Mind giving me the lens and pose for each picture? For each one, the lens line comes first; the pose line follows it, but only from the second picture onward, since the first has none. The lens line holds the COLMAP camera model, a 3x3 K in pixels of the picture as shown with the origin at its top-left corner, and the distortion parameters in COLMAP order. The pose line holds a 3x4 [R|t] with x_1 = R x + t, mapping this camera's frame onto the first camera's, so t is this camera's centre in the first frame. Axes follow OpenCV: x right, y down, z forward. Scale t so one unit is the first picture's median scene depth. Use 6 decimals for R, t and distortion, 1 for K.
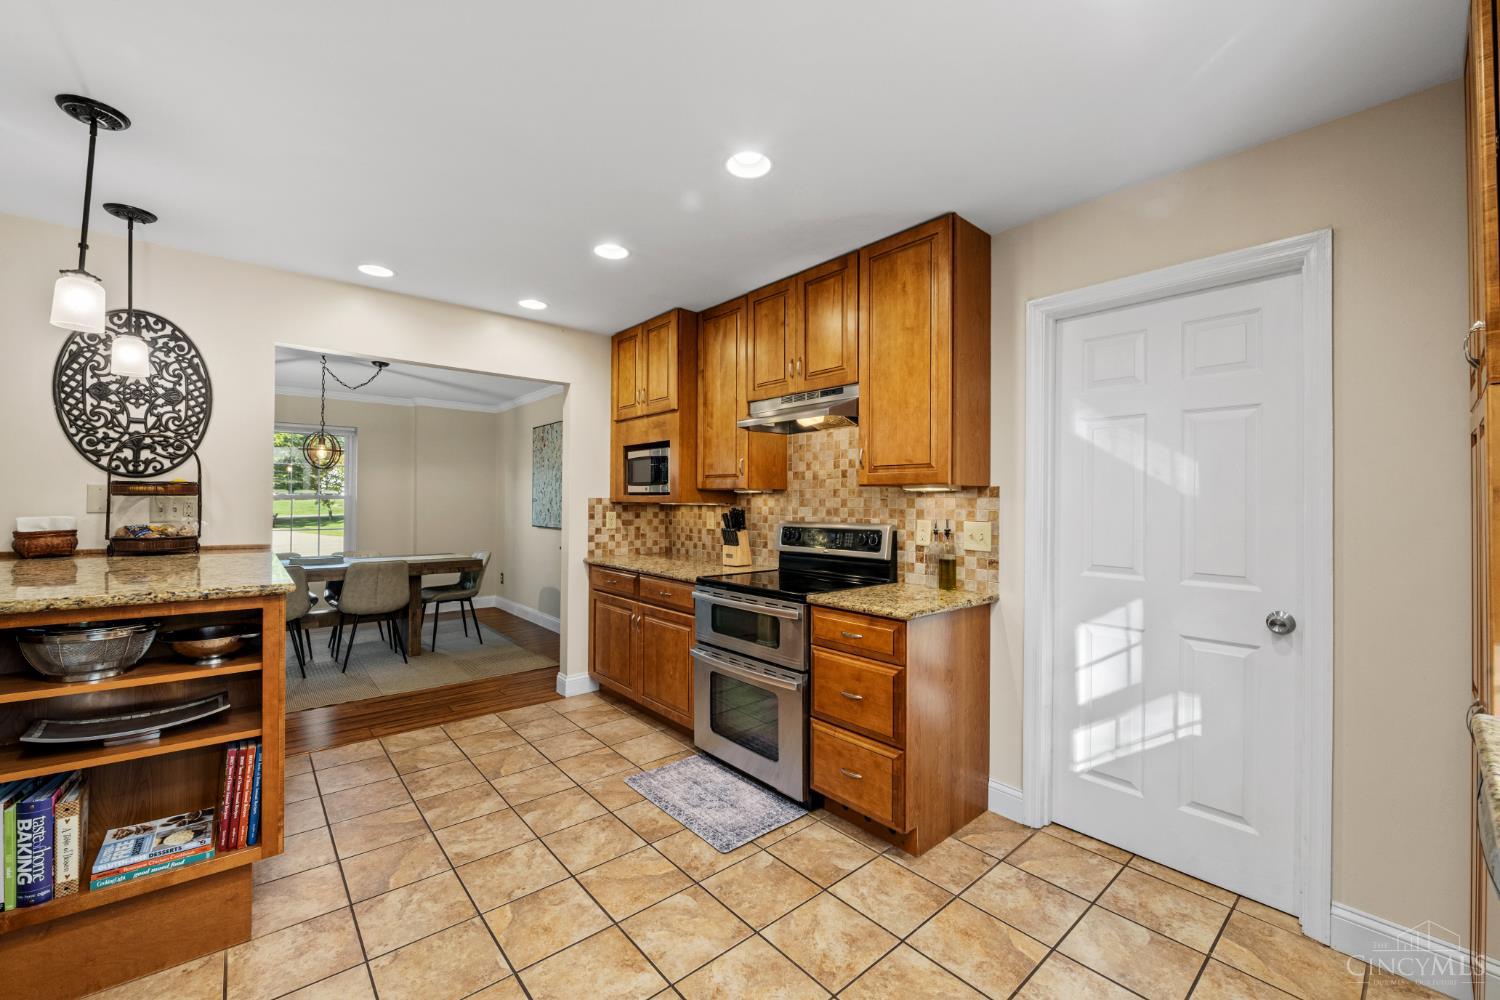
lens RADIAL K [[599.1, 0, 743.3], [0, 599.1, 499.2], [0, 0, 1]] dist [-0.006668, -0.001030]
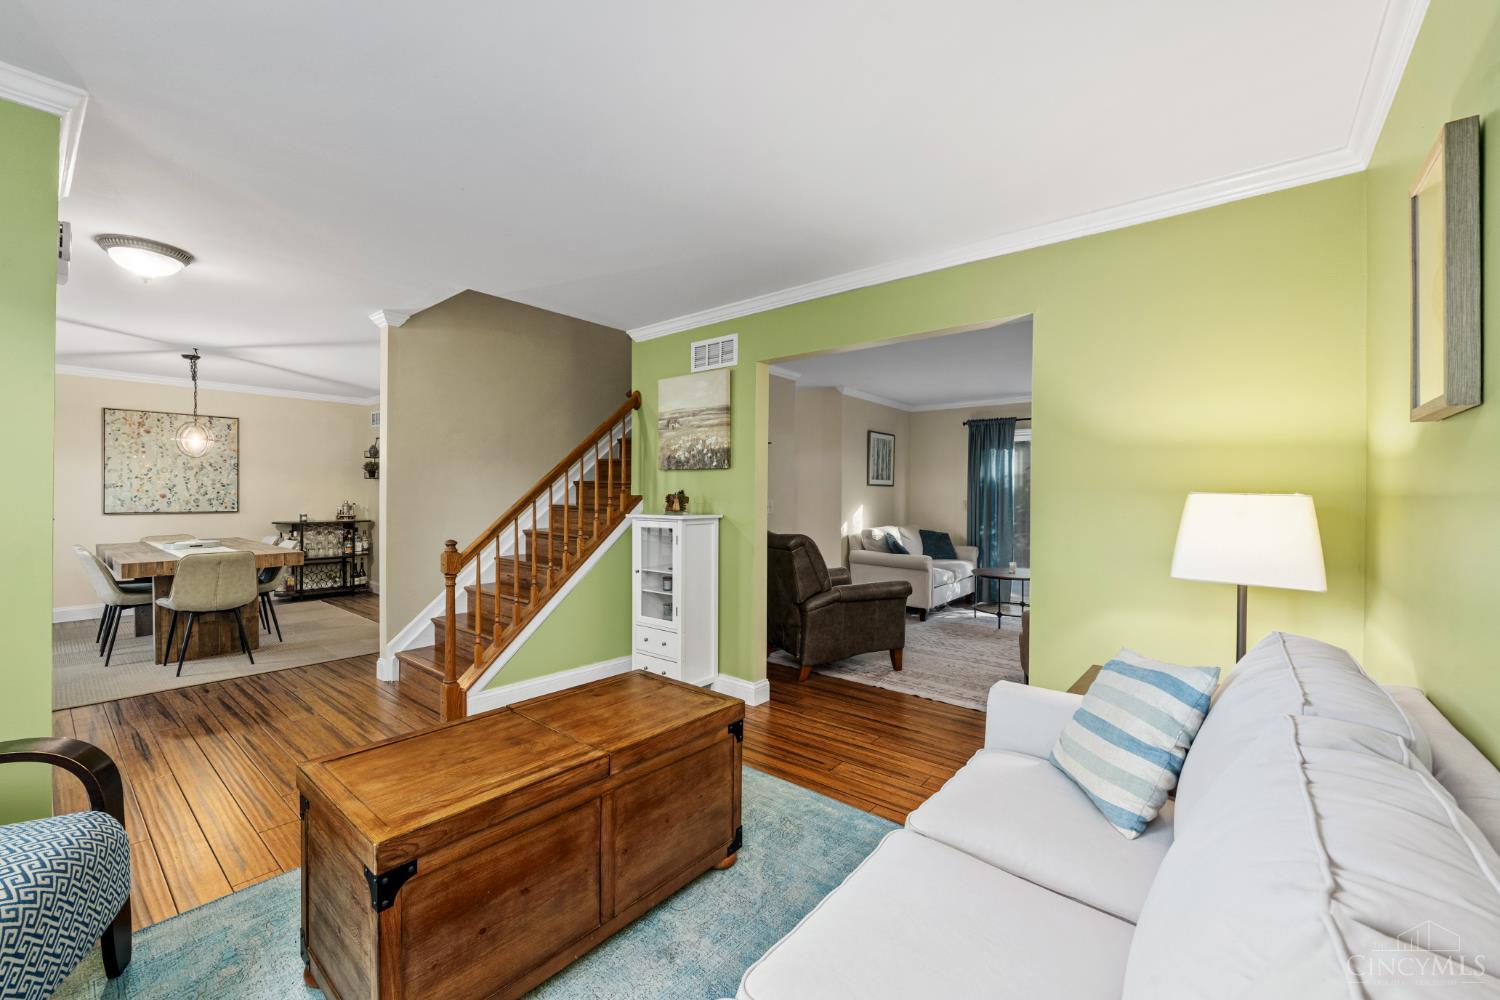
lens RADIAL K [[599.1, 0, 739.5], [0, 599.1, 491.8], [0, 0, 1]] dist [-0.006668, -0.001030]
pose [[-0.169767, -0.004295, 0.985475, -3.399824], [-0.014594, 0.999892, 0.001844, -0.011988], [-0.985376, -0.014069, -0.169811, 0.422992]]
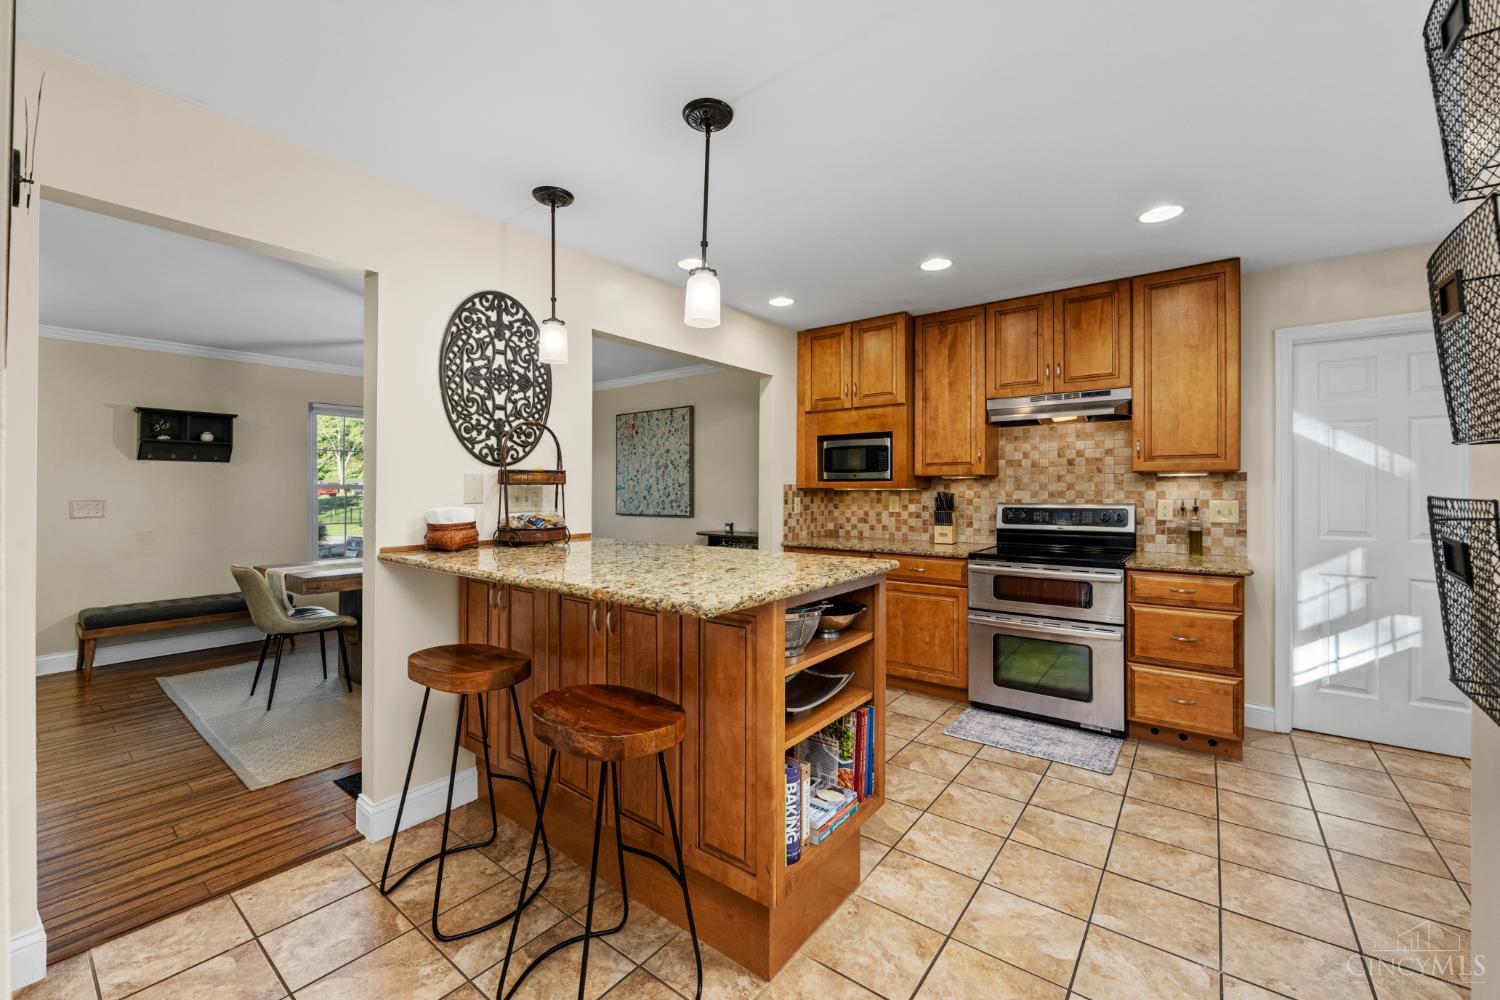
lens RADIAL K [[599.1, 0, 741.1], [0, 599.1, 488.1], [0, 0, 1]] dist [-0.006668, -0.001030]
pose [[0.979432, -0.009178, 0.201568, -0.827474], [0.008431, 0.999954, 0.004564, -0.002031], [-0.201600, -0.002771, 0.979464, -0.030039]]
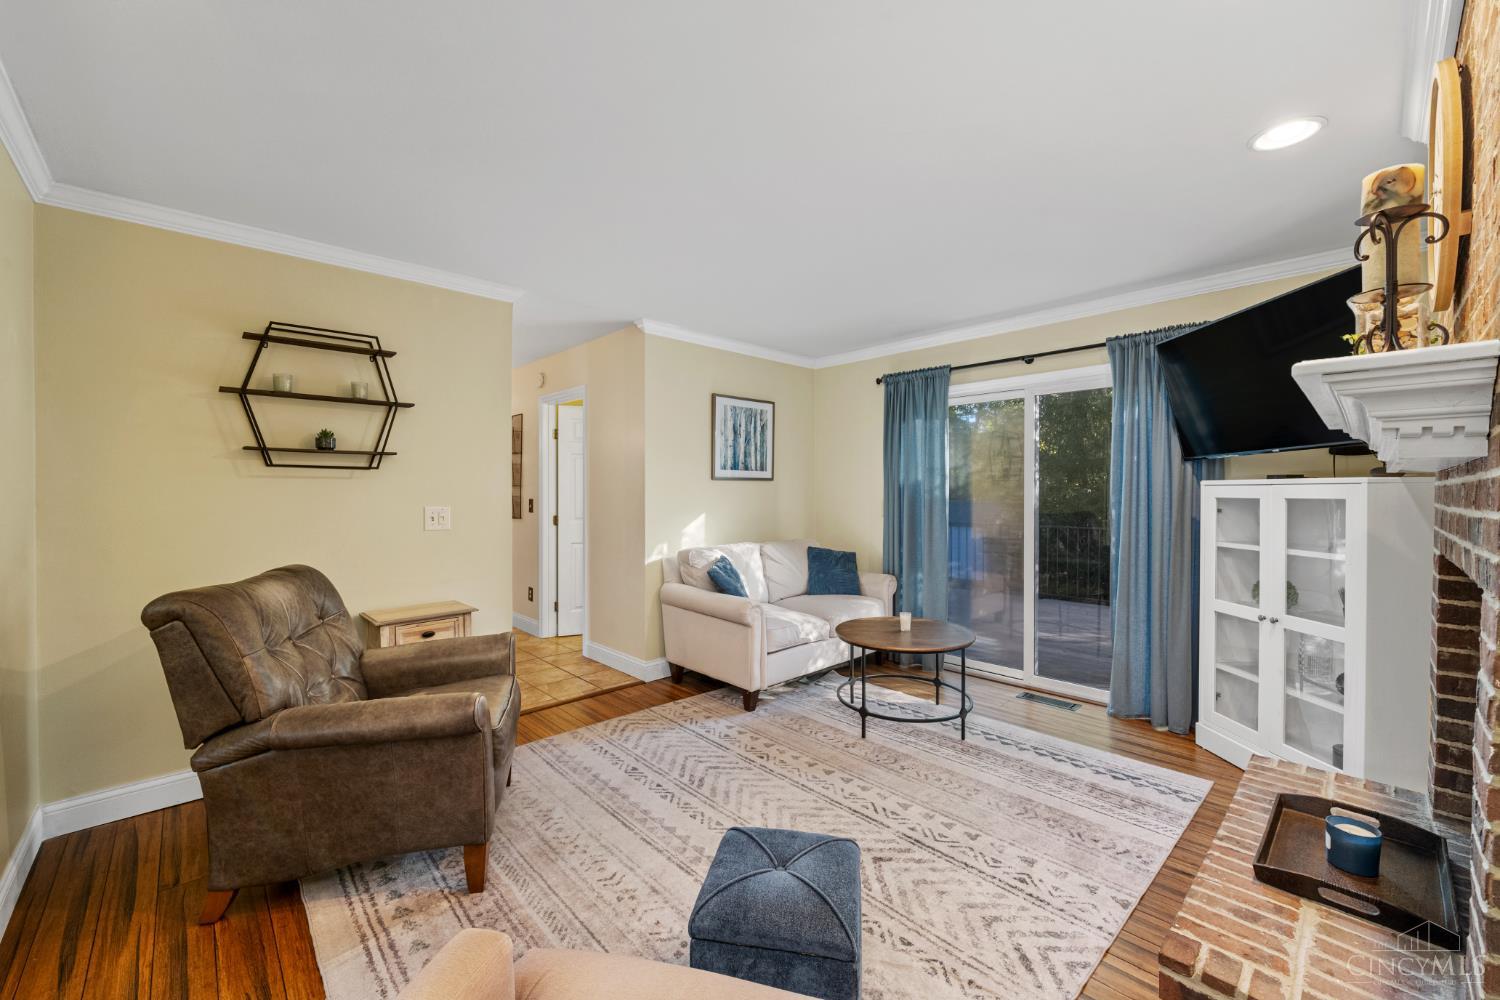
lens RADIAL K [[599.1, 0, 743.3], [0, 599.1, 493.5], [0, 0, 1]] dist [-0.006668, -0.001030]
pose [[-0.048716, -0.011886, 0.998742, -2.605728], [-0.006889, 0.999909, 0.011564, -0.023877], [-0.998789, -0.006317, -0.048794, -0.571287]]
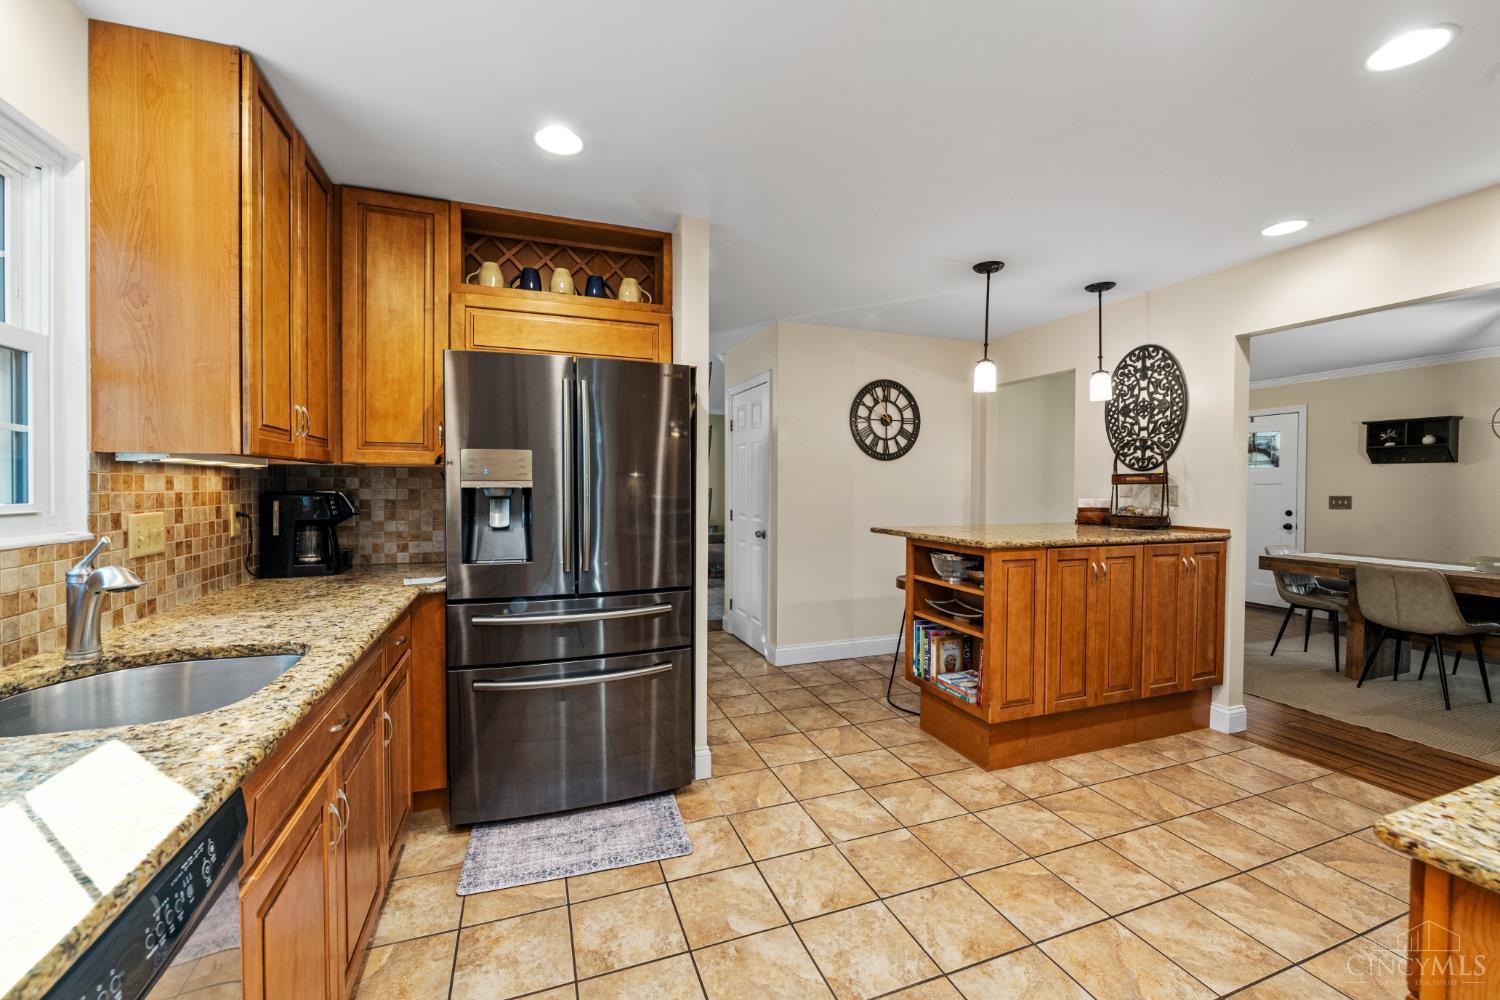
lens RADIAL K [[599.1, 0, 744.9], [0, 599.1, 490.3], [0, 0, 1]] dist [-0.006668, -0.001030]
pose [[-0.341872, -0.000871, -0.939746, 0.548186], [-0.003592, 0.999993, 0.000379, 0.009860], [0.939740, 0.003505, -0.341873, 0.611111]]
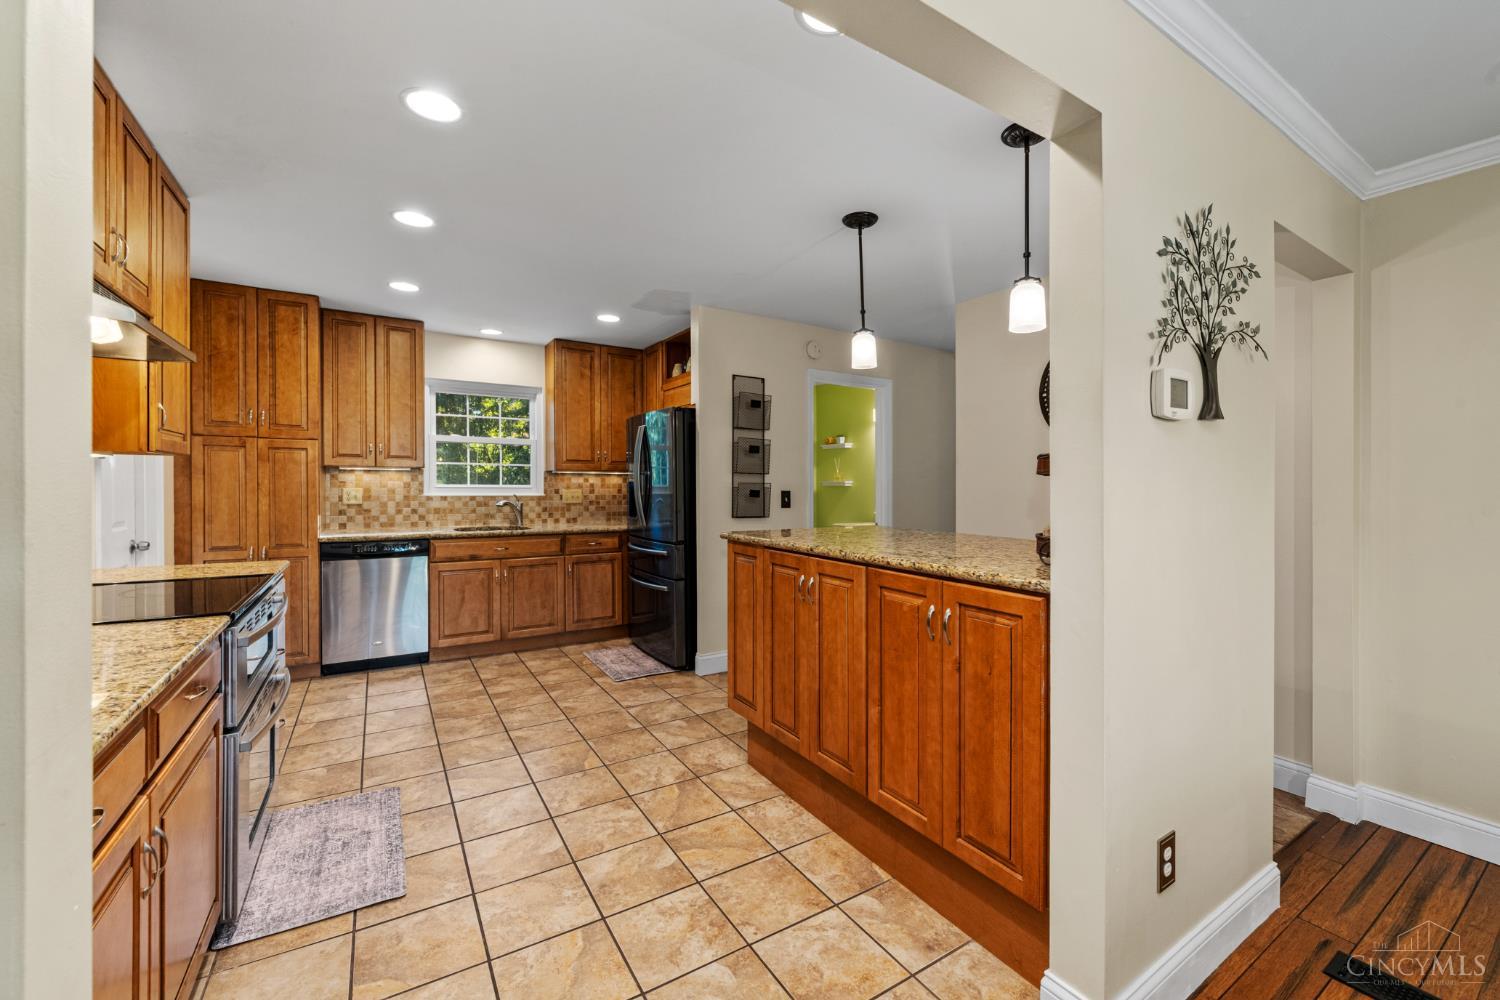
lens RADIAL K [[599.1, 0, 760.1], [0, 599.1, 485.3], [0, 0, 1]] dist [-0.006668, -0.001030]
pose [[-0.990862, -0.016754, 0.133832, -0.691113], [-0.017119, 0.999852, -0.001576, 0.014506], [-0.133786, -0.003853, -0.991003, 1.658036]]
